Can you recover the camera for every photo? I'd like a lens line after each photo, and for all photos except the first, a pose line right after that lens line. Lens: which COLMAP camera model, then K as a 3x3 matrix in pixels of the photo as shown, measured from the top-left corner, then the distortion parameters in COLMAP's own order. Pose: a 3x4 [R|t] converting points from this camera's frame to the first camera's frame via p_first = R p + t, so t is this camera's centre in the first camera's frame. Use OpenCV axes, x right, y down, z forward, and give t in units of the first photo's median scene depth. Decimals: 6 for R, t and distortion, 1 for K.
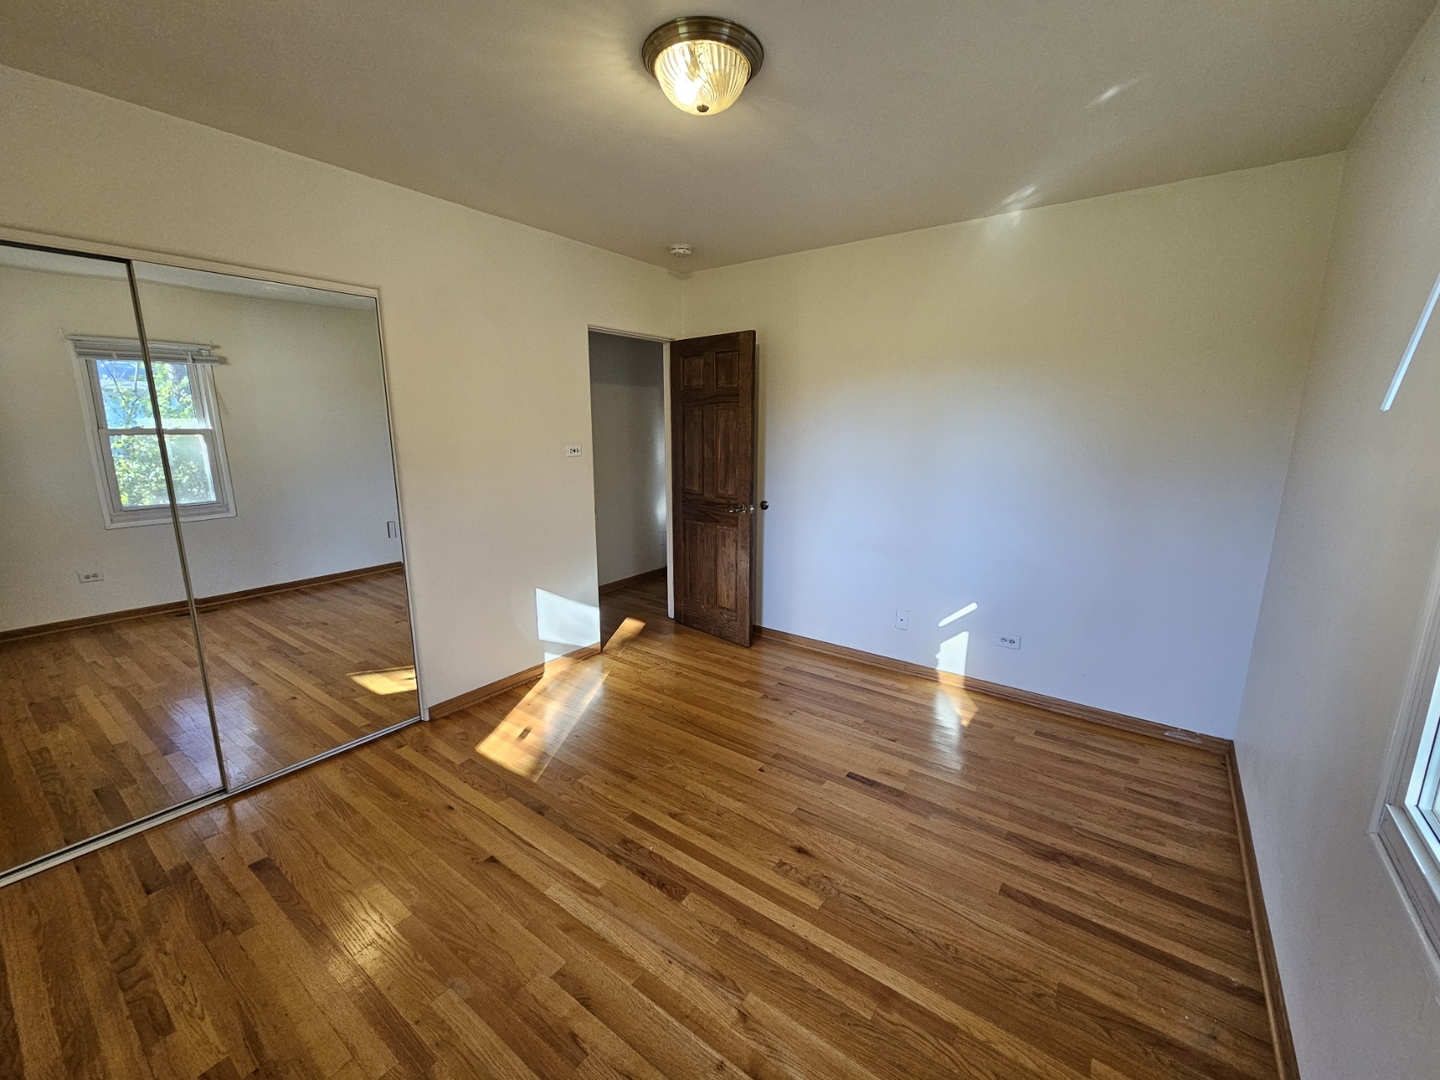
lens RADIAL K [[592.9, 0, 717.0], [0, 592.9, 542.7], [0, 0, 1]] dist [-0.000907, 0.000683]
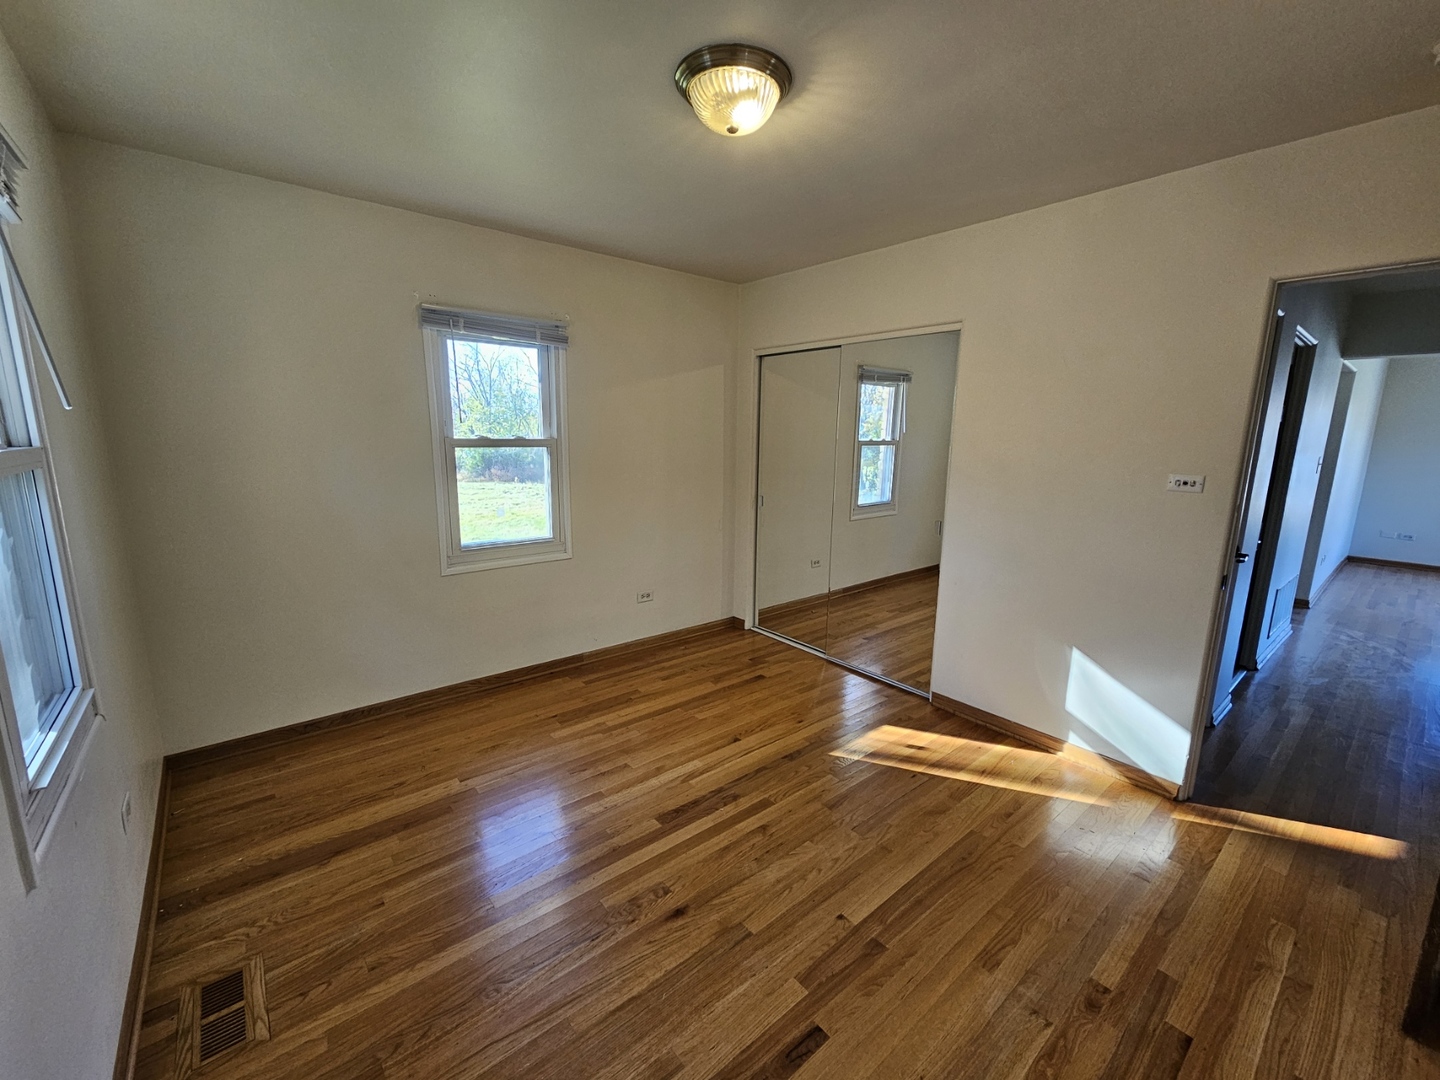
lens RADIAL K [[592.9, 0, 727.3], [0, 592.9, 536.4], [0, 0, 1]] dist [-0.000907, 0.000683]
pose [[-0.227788, 0.165950, -0.959465, 0.864683], [-0.212189, 0.953228, 0.215247, -0.217832], [0.950310, 0.252619, -0.181921, 1.068395]]
